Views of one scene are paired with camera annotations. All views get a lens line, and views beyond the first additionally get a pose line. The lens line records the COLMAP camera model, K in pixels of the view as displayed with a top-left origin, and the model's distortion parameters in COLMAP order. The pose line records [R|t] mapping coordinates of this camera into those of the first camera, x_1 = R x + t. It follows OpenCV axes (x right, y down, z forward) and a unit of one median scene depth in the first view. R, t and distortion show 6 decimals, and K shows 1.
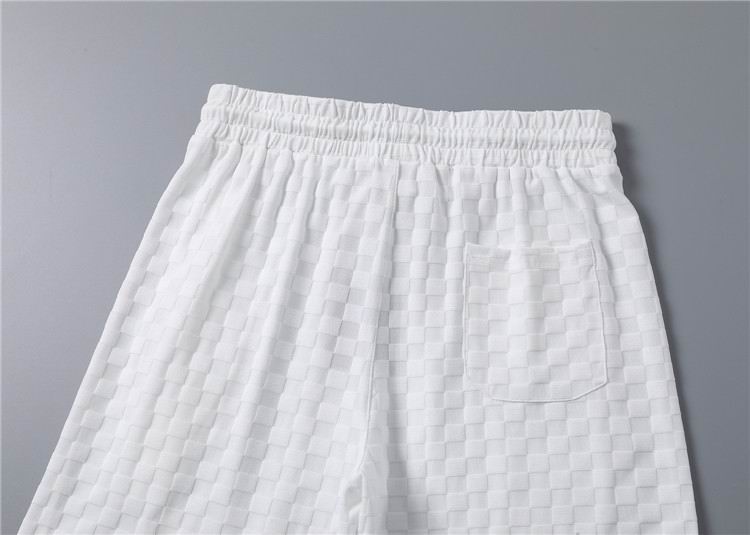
lens RADIAL K [[1058.1, 0, 375.2], [0, 1058.1, 264.3], [0, 0, 1]] dist [0.017617, 0.000000]
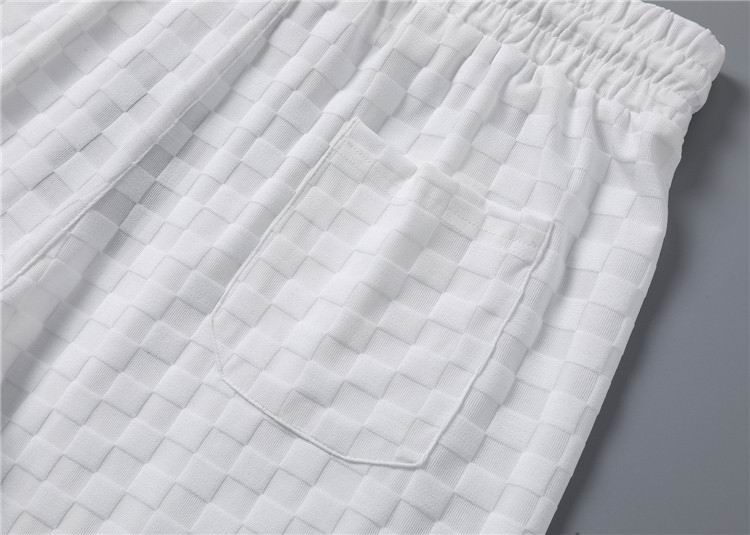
lens RADIAL K [[1143.6, 0, 372.7], [0, 1143.6, 269.8], [0, 0, 1]] dist [0.008589, 0.000000]
pose [[0.834375, 0.501082, -0.229640, 0.267356], [-0.520447, 0.853407, -0.028837, 0.058337], [0.181527, 0.143576, 0.972848, 0.449081]]
